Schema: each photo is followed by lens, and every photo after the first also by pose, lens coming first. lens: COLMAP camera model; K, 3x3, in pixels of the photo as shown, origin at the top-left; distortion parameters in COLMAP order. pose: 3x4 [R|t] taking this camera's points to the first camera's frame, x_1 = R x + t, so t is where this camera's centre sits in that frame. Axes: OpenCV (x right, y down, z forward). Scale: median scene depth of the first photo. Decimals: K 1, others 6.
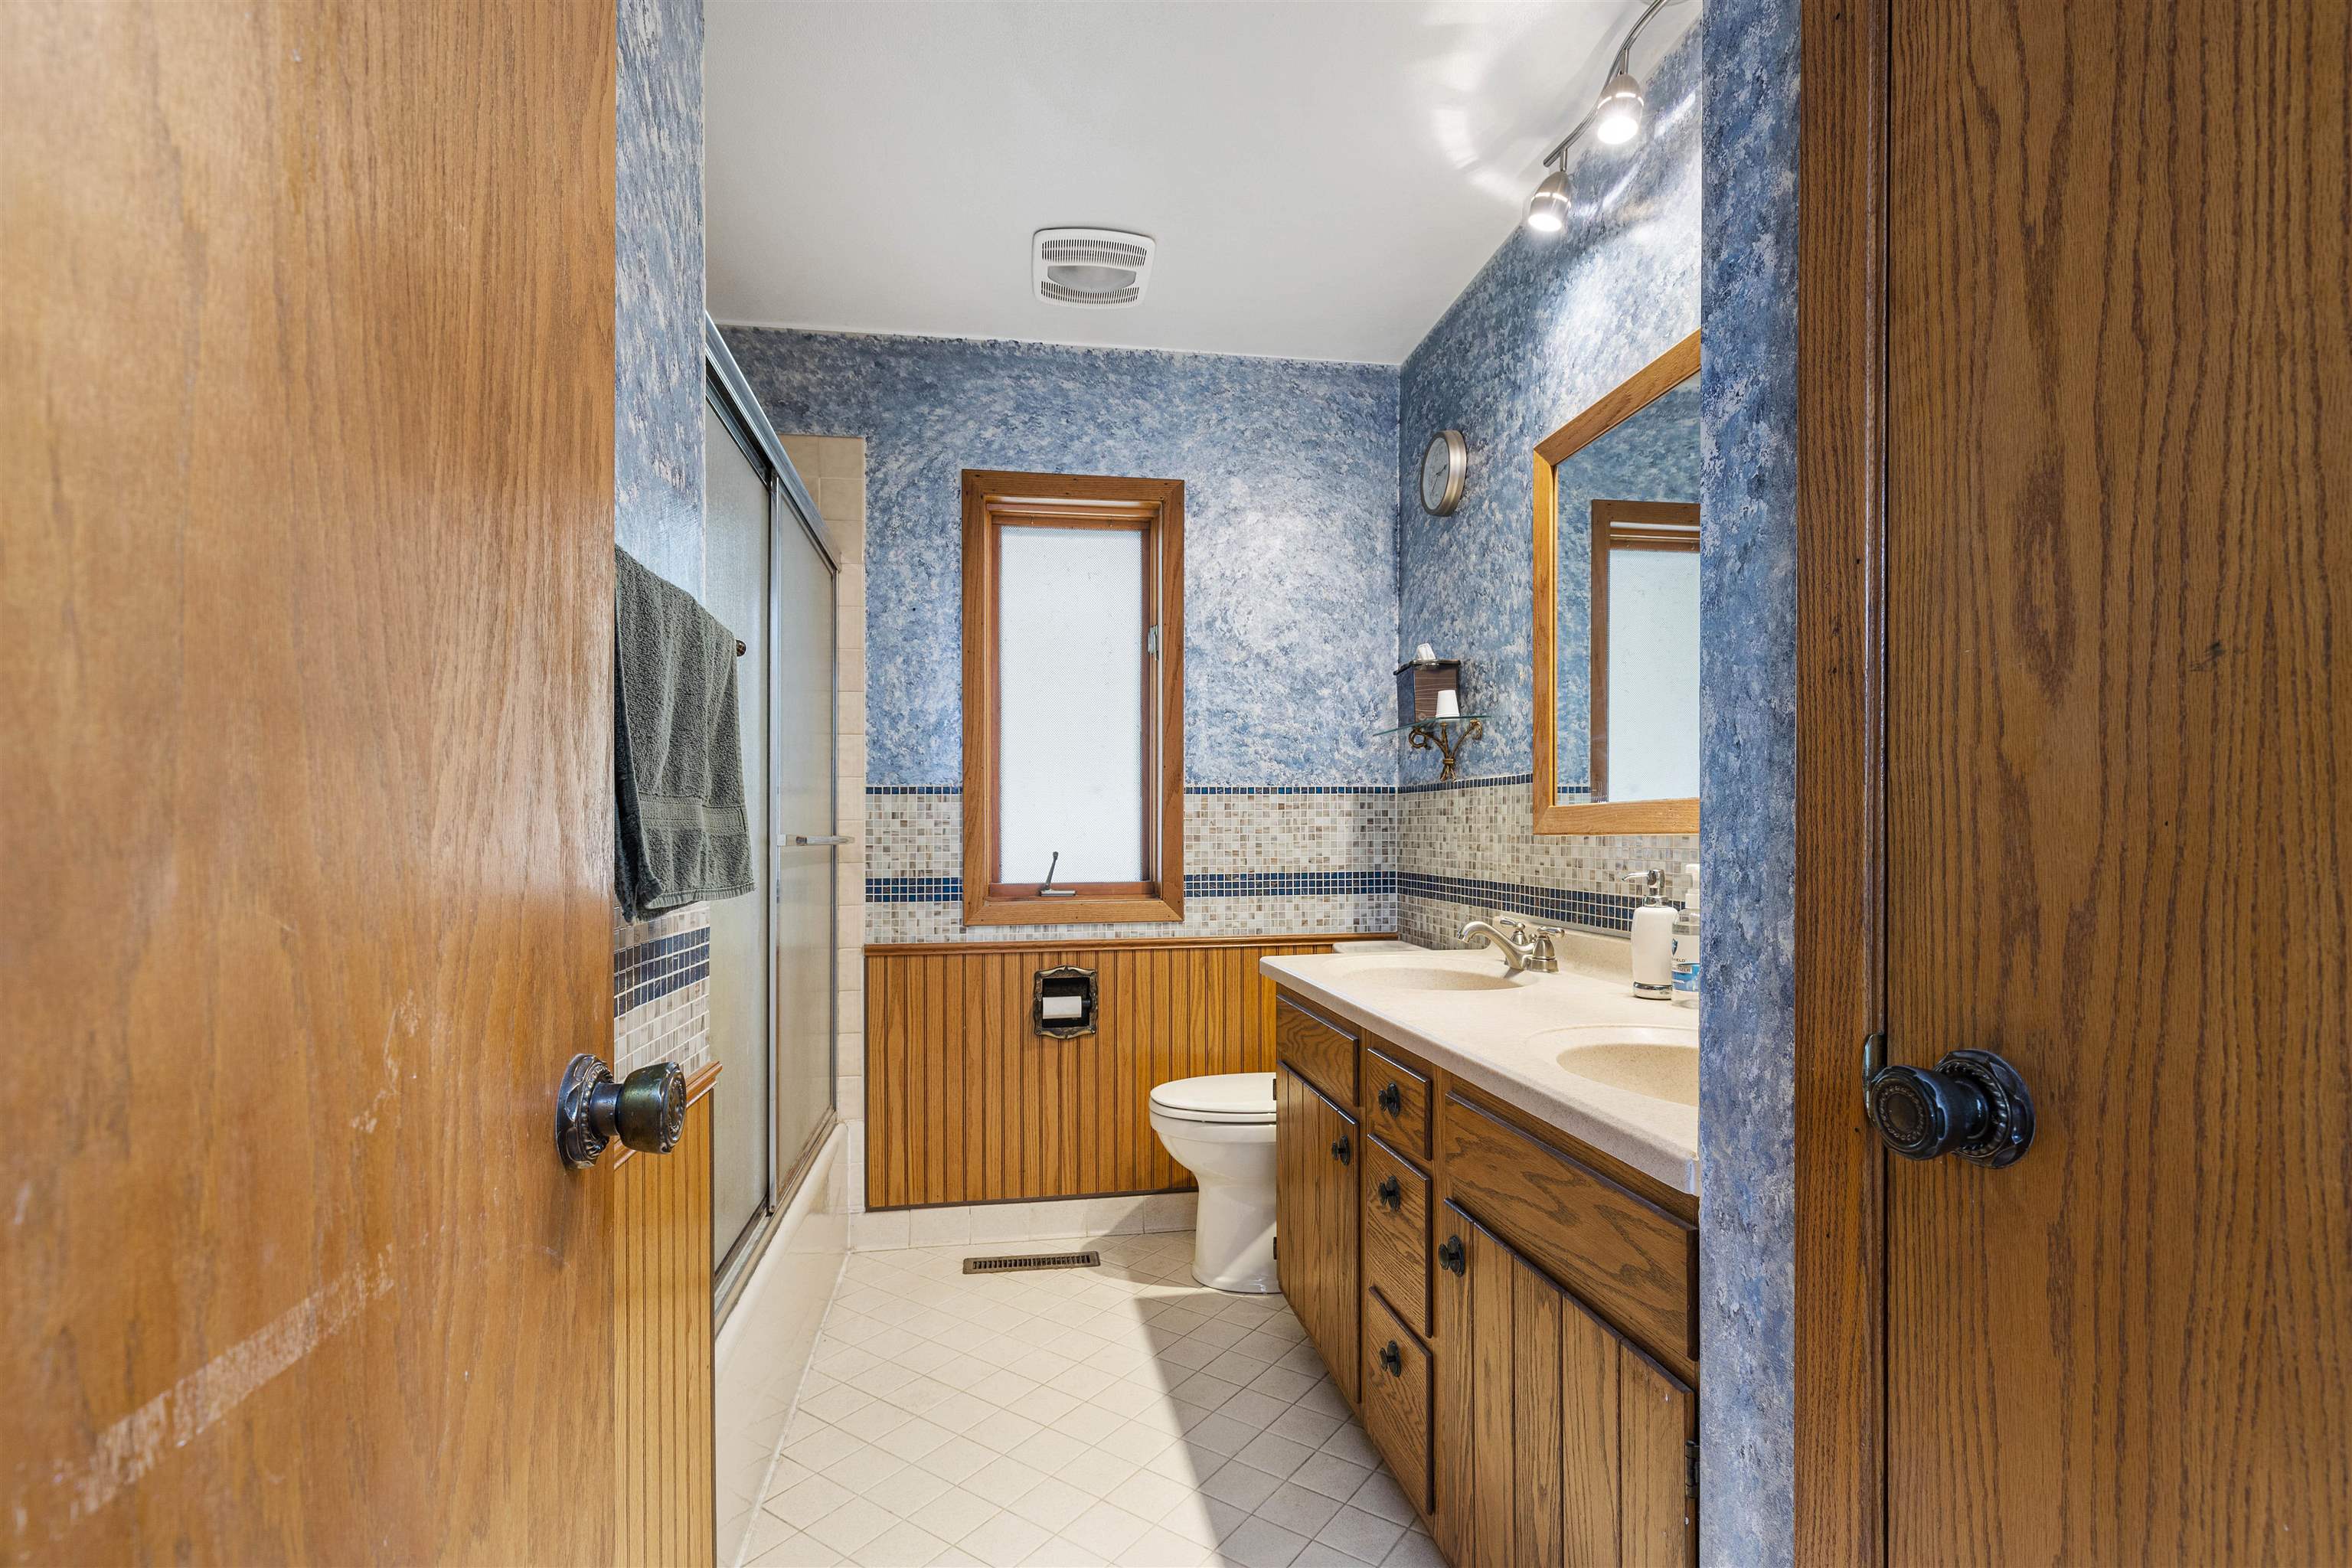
lens RADIAL K [[1091.0, 0, 1175.4], [0, 1091.0, 830.2], [0, 0, 1]] dist [0.022308, -0.014034]
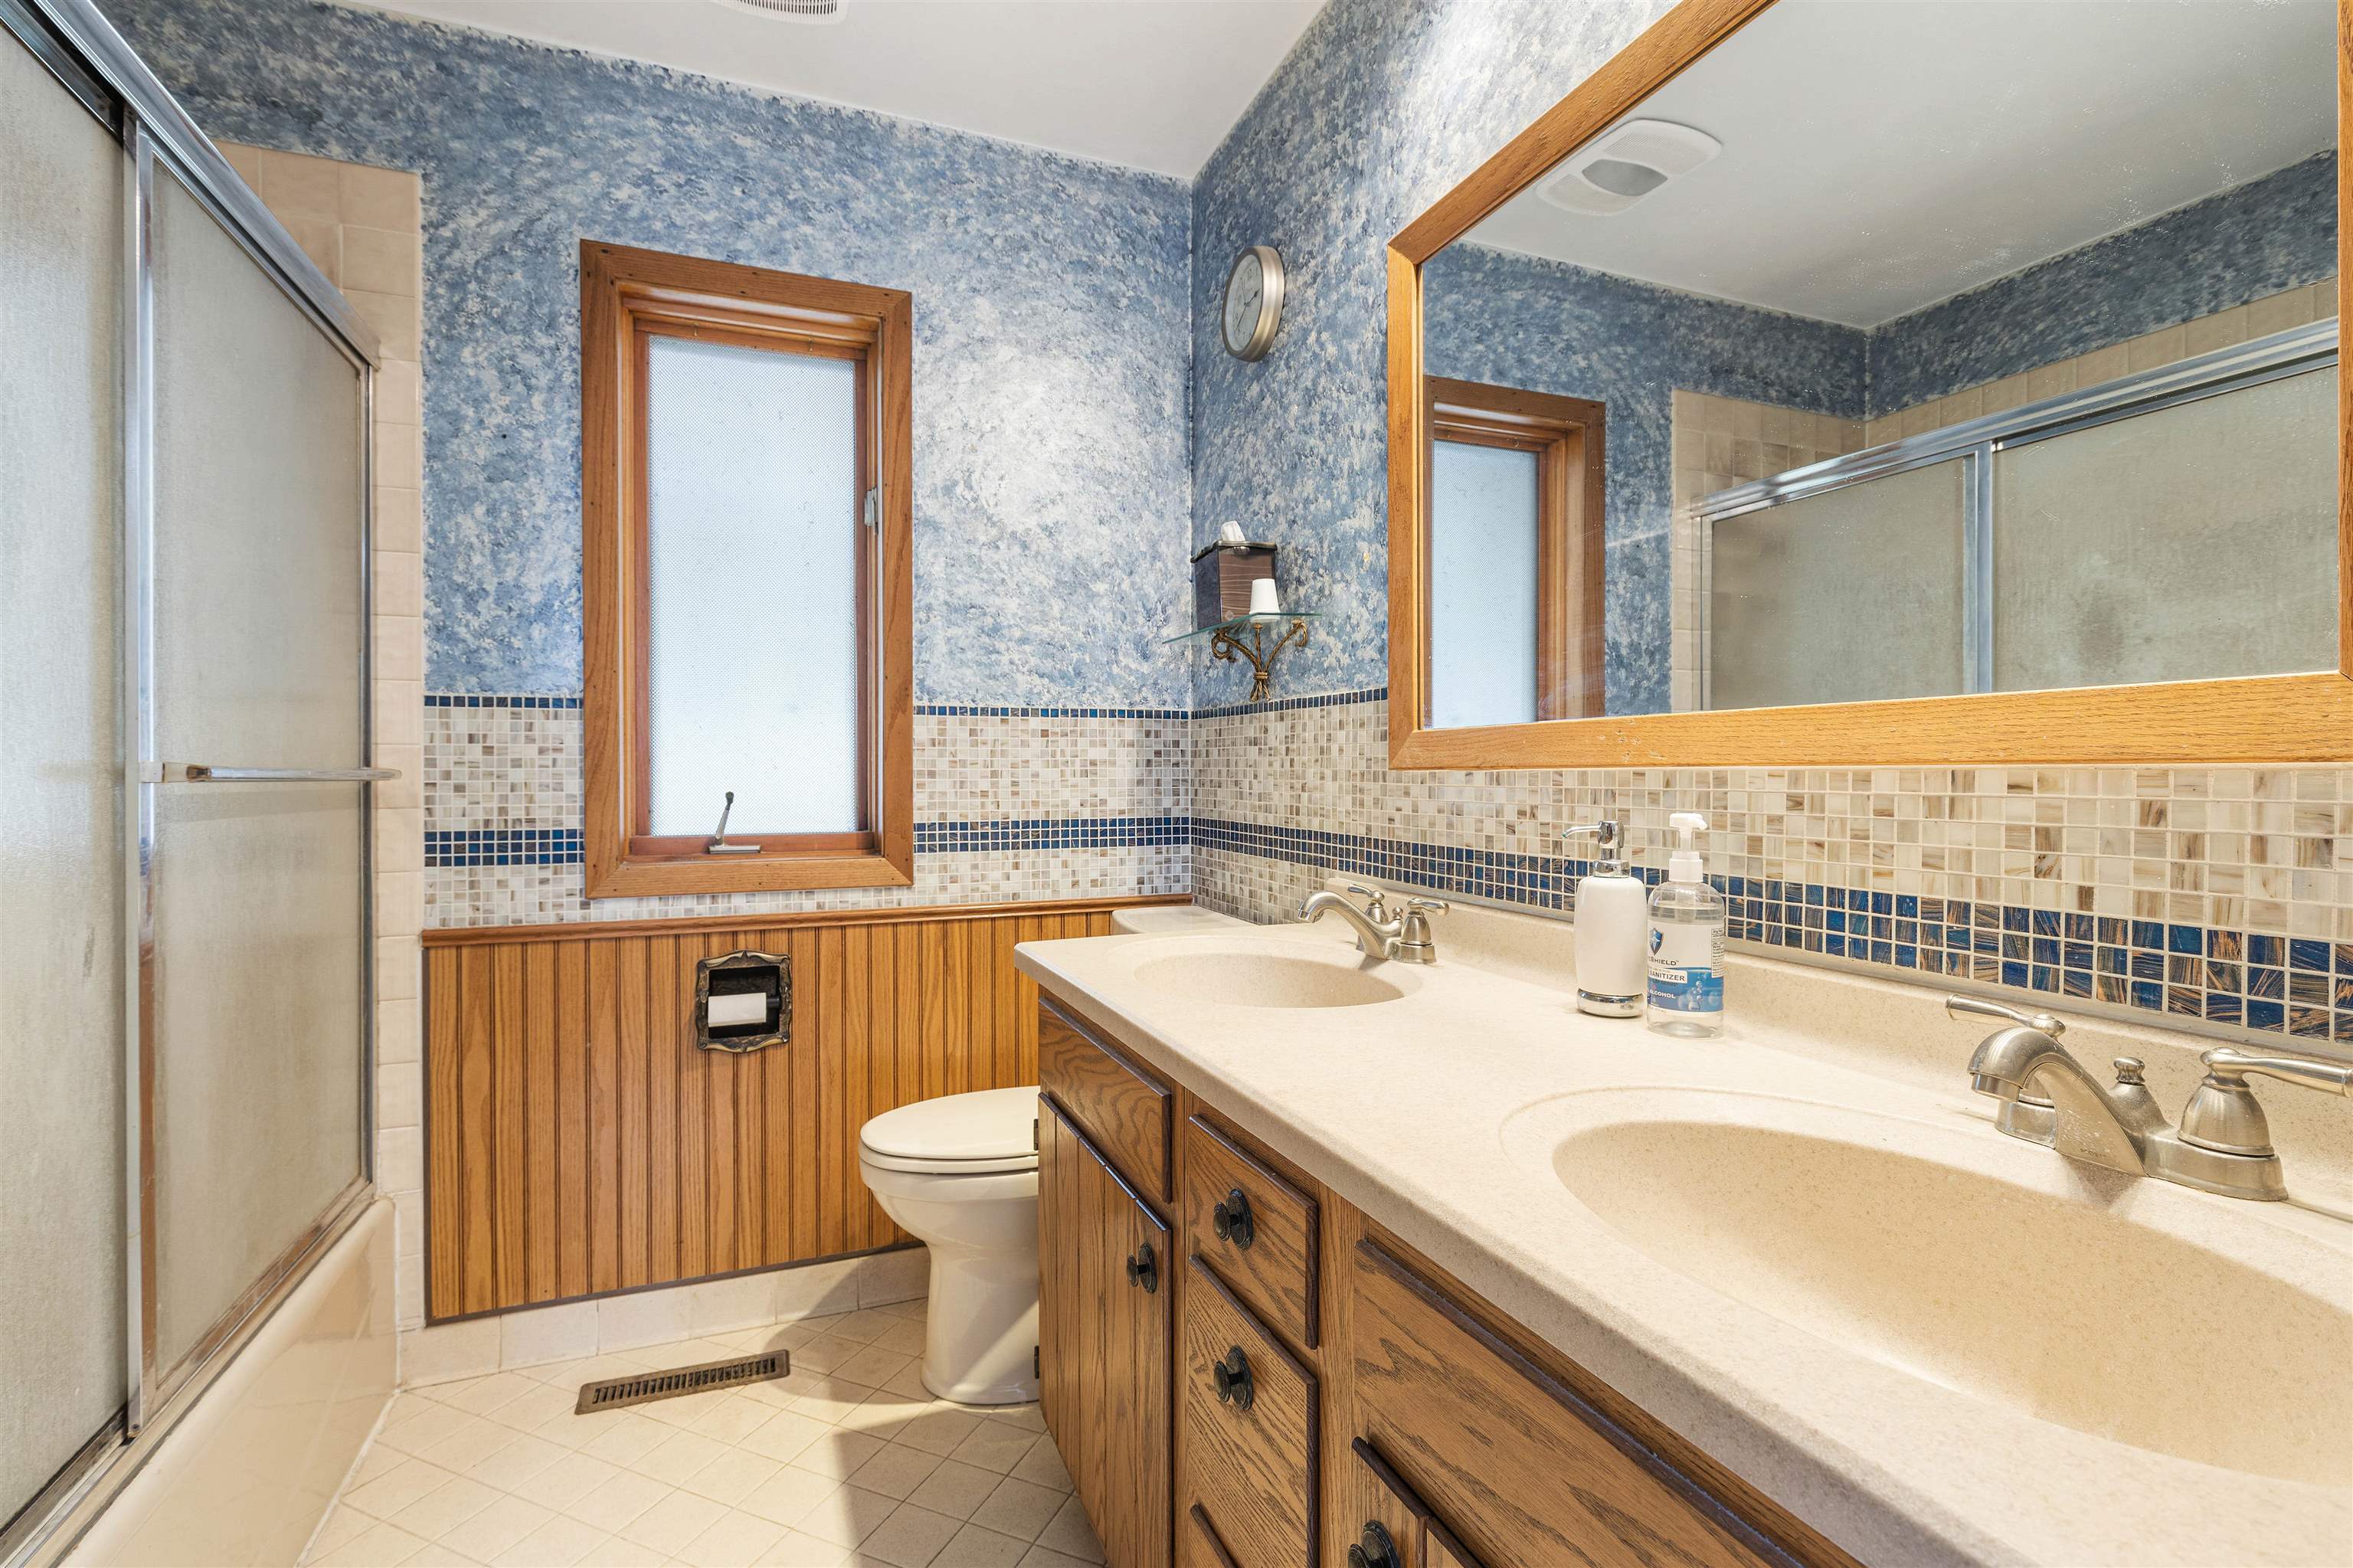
lens RADIAL K [[1091.5, 0, 1175.9], [0, 1091.5, 830.2], [0, 0, 1]] dist [0.022308, -0.014034]
pose [[0.976099, -0.006943, 0.217213, 0.020445], [-0.005118, 0.998478, 0.054913, 0.003778], [-0.217264, -0.054713, 0.974578, 0.234453]]
